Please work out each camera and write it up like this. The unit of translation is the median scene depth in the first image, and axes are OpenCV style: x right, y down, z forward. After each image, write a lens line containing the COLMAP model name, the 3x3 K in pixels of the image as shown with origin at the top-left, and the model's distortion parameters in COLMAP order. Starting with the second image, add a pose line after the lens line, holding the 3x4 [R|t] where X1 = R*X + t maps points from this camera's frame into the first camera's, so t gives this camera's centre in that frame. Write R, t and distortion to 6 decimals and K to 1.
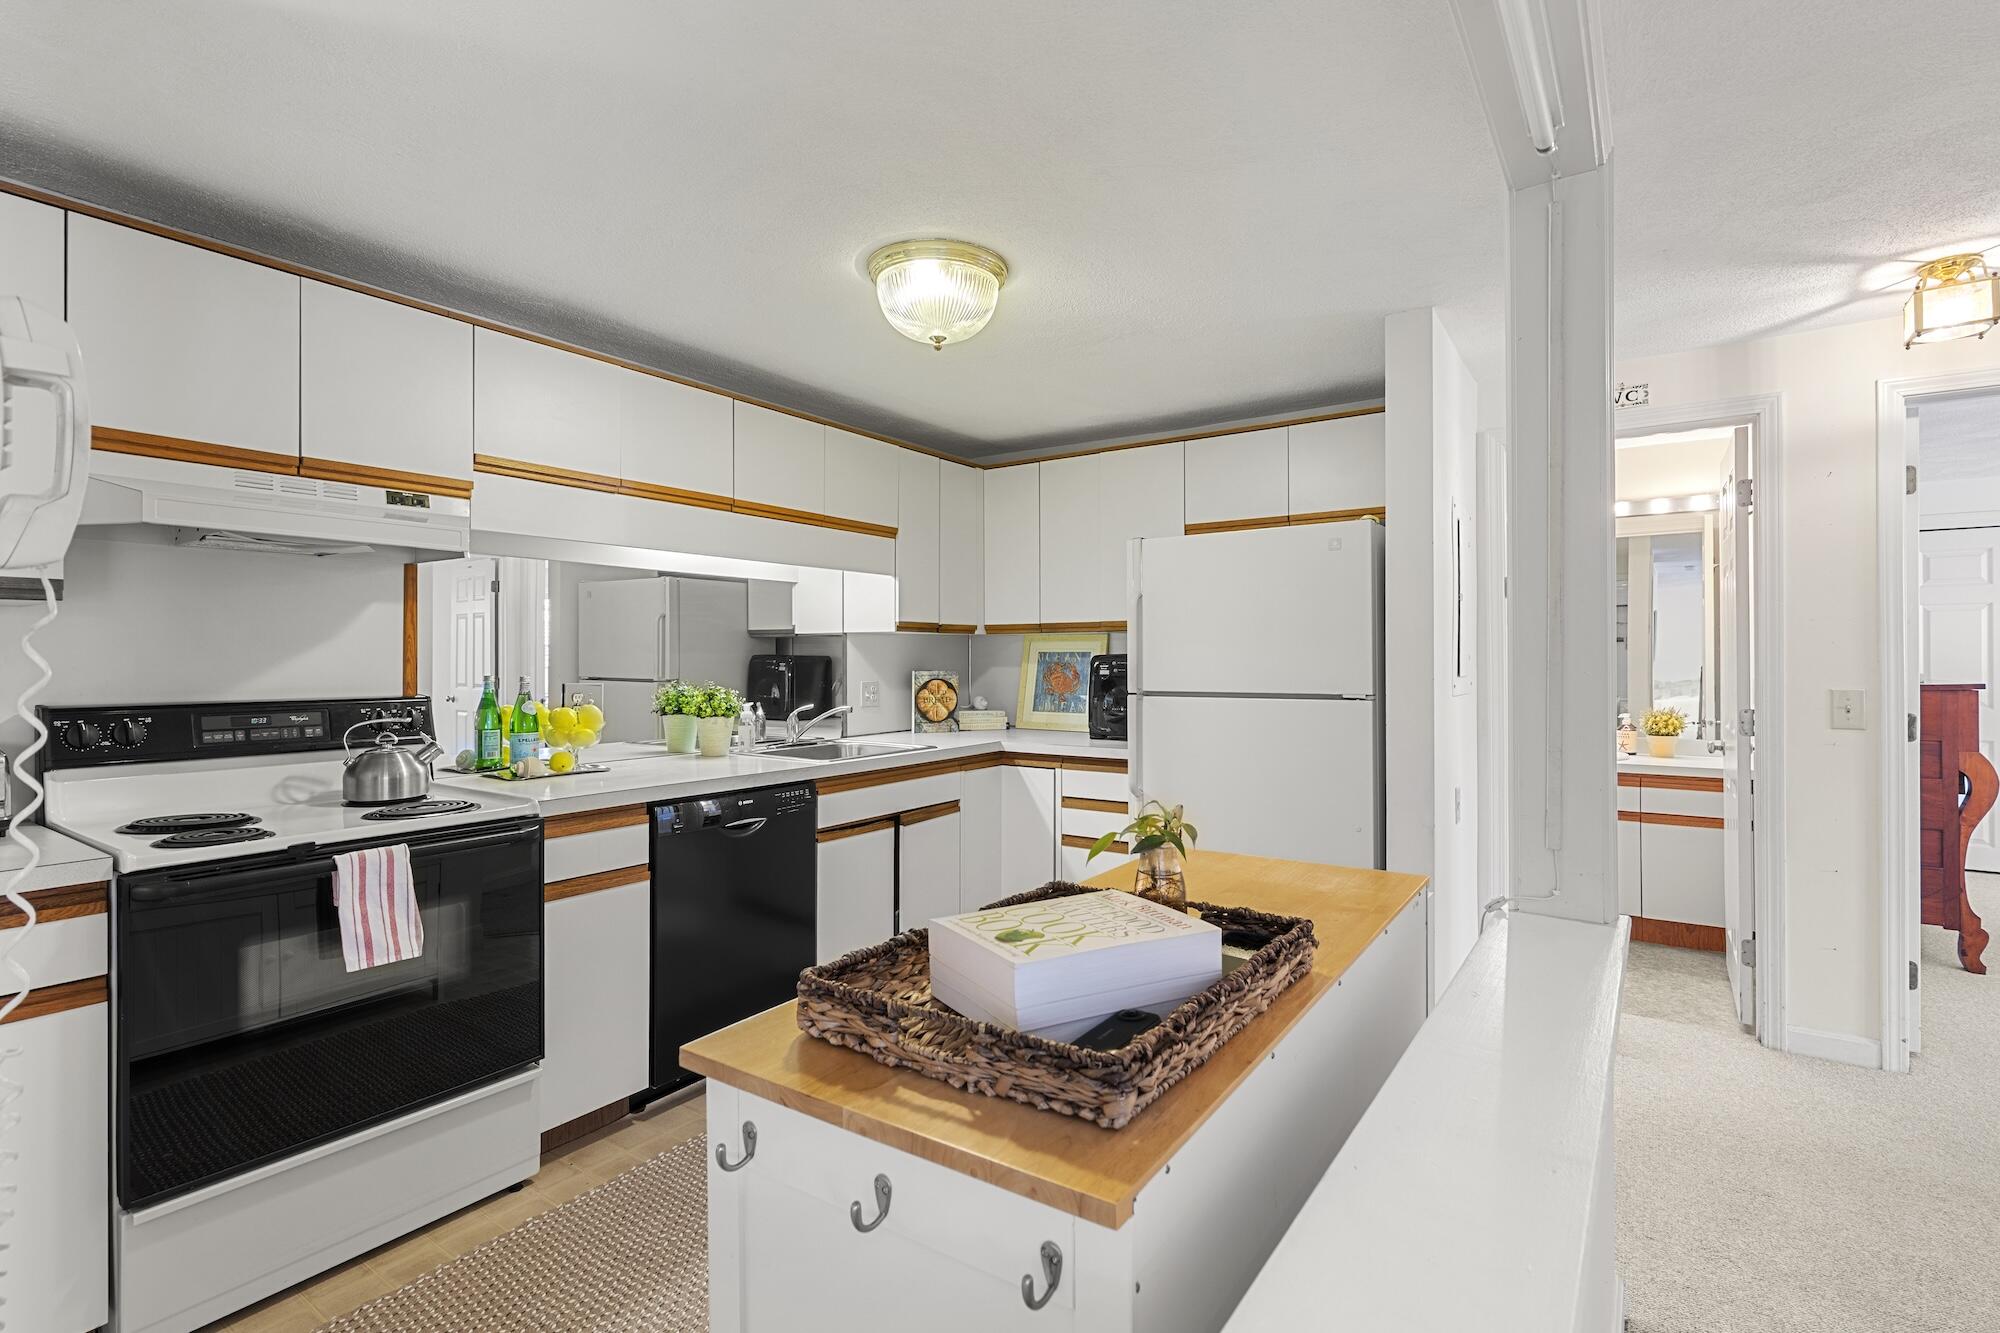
lens RADIAL K [[916.2, 0, 997.5], [0, 916.2, 659.4], [0, 0, 1]] dist [0.003524, -0.000157]
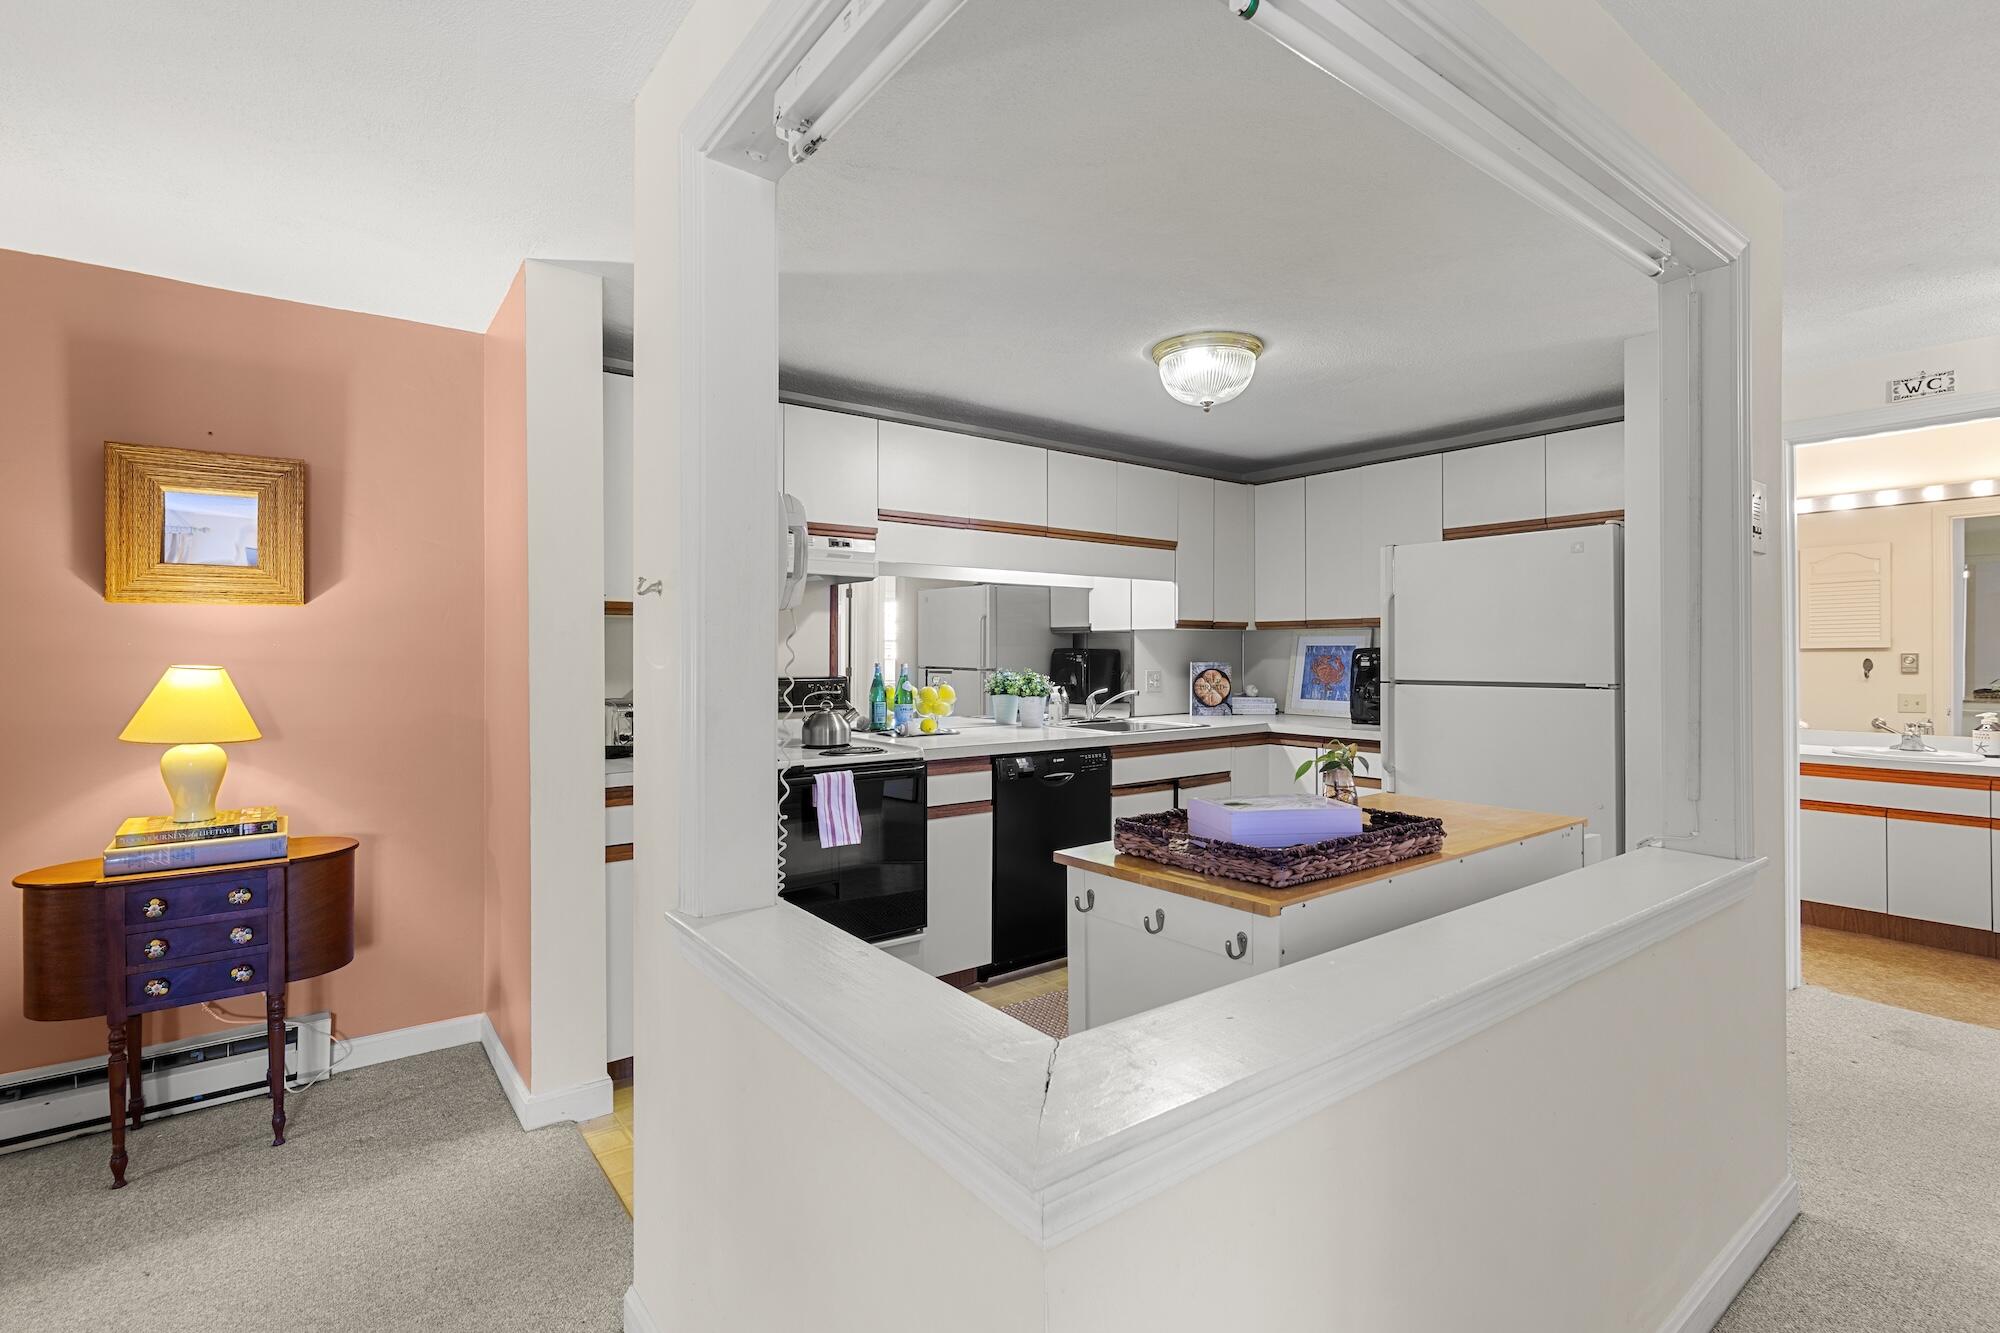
lens RADIAL K [[916.2, 0, 997.1], [0, 916.2, 656.3], [0, 0, 1]] dist [0.003524, -0.000157]
pose [[0.953194, 0.002103, -0.302353, 0.043409], [-0.001097, 0.999993, 0.003497, 0.002731], [0.302359, -0.003001, 0.953190, -0.314099]]
